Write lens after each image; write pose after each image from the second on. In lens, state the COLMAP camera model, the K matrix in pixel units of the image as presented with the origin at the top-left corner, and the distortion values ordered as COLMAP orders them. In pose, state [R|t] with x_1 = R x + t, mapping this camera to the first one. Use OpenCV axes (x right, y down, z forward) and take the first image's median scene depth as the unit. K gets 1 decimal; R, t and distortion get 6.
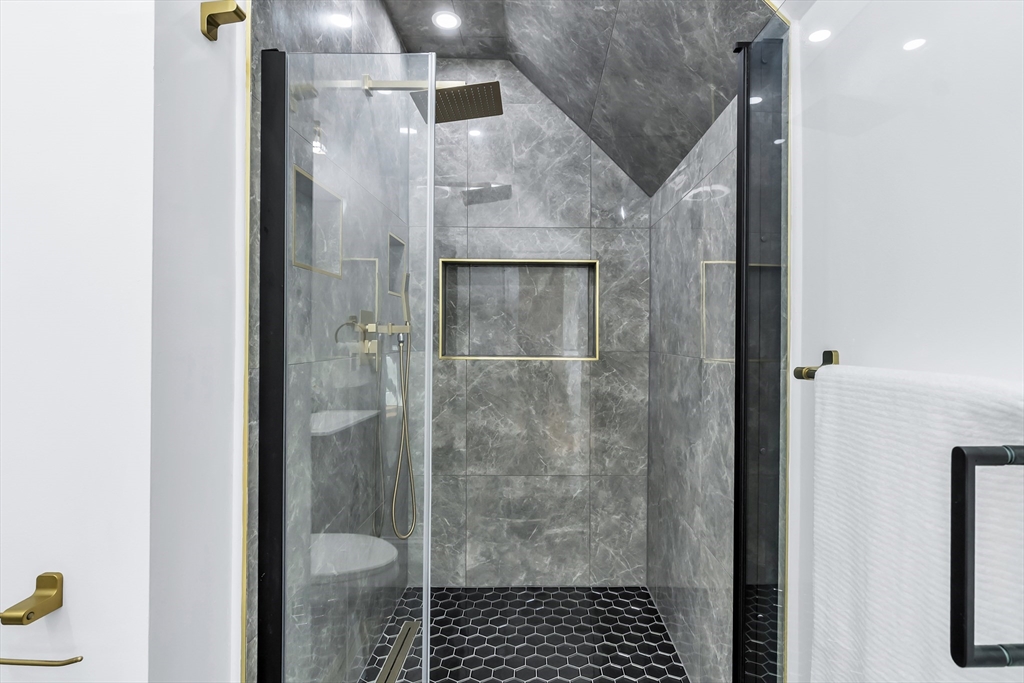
lens RADIAL K [[476.1, 0, 527.4], [0, 476.1, 335.7], [0, 0, 1]] dist [-0.001060, 0.001233]
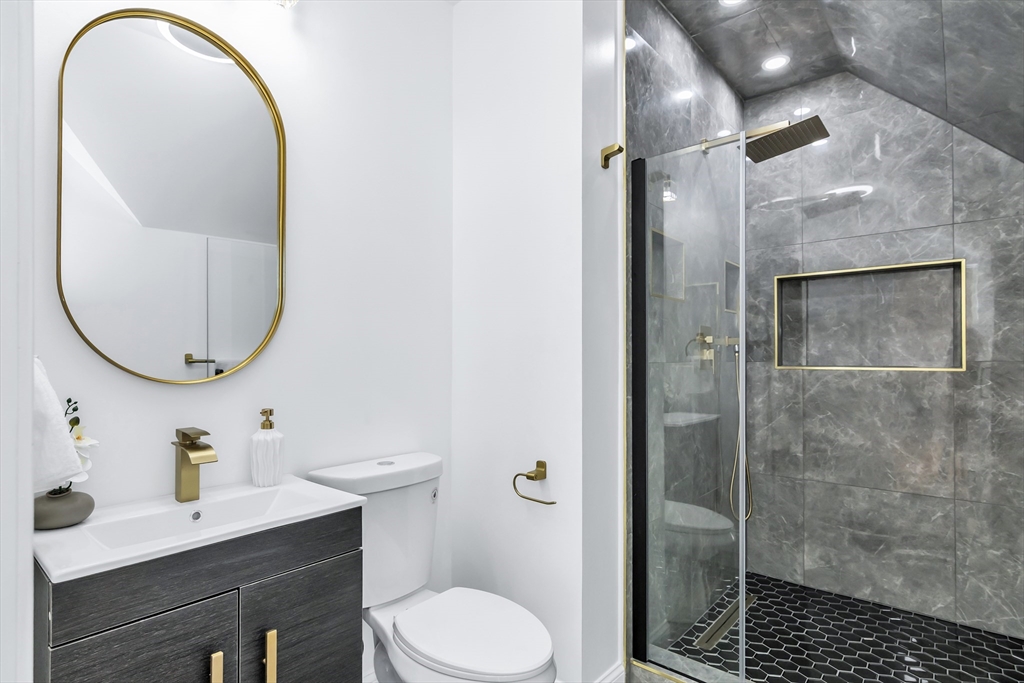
lens RADIAL K [[476.1, 0, 559.1], [0, 476.1, 355.6], [0, 0, 1]] dist [-0.001060, 0.001233]
pose [[0.794787, -0.008682, -0.606826, 0.086029], [0.007723, 0.999961, -0.004192, 0.020647], [0.606839, -0.001355, 0.794823, -0.170054]]
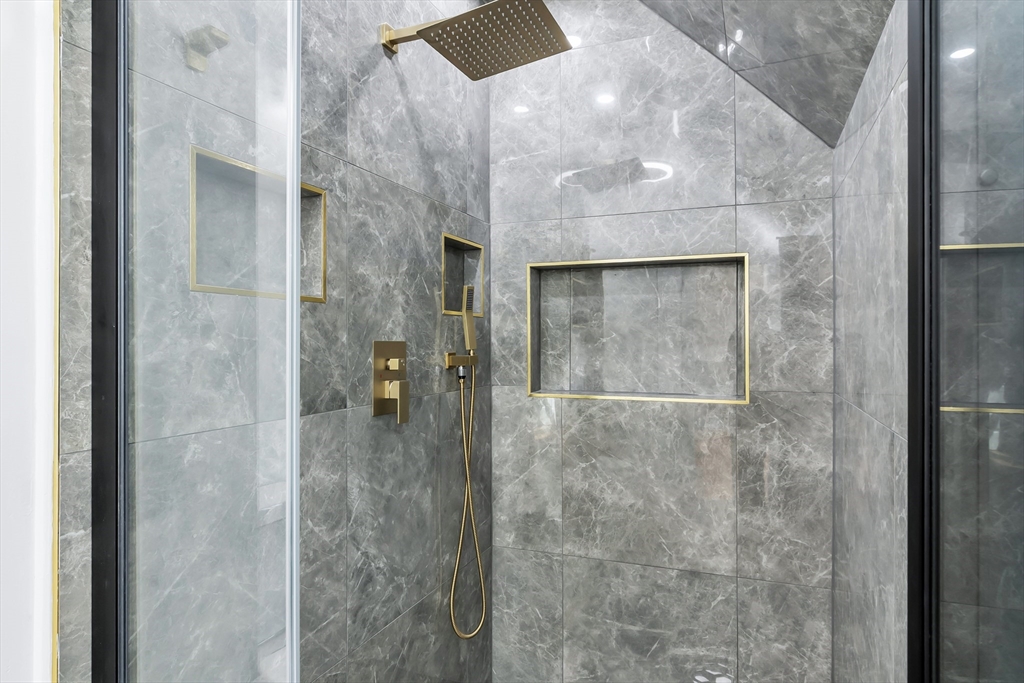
lens RADIAL K [[539.3, 0, 555.8], [0, 539.3, 344.8], [0, 0, 1]] dist [-0.000735, -0.000038]
pose [[0.951765, -0.008609, -0.306708, 0.125177], [0.007981, 0.999963, -0.003303, -0.030849], [0.306725, 0.000696, 0.951798, 0.206184]]
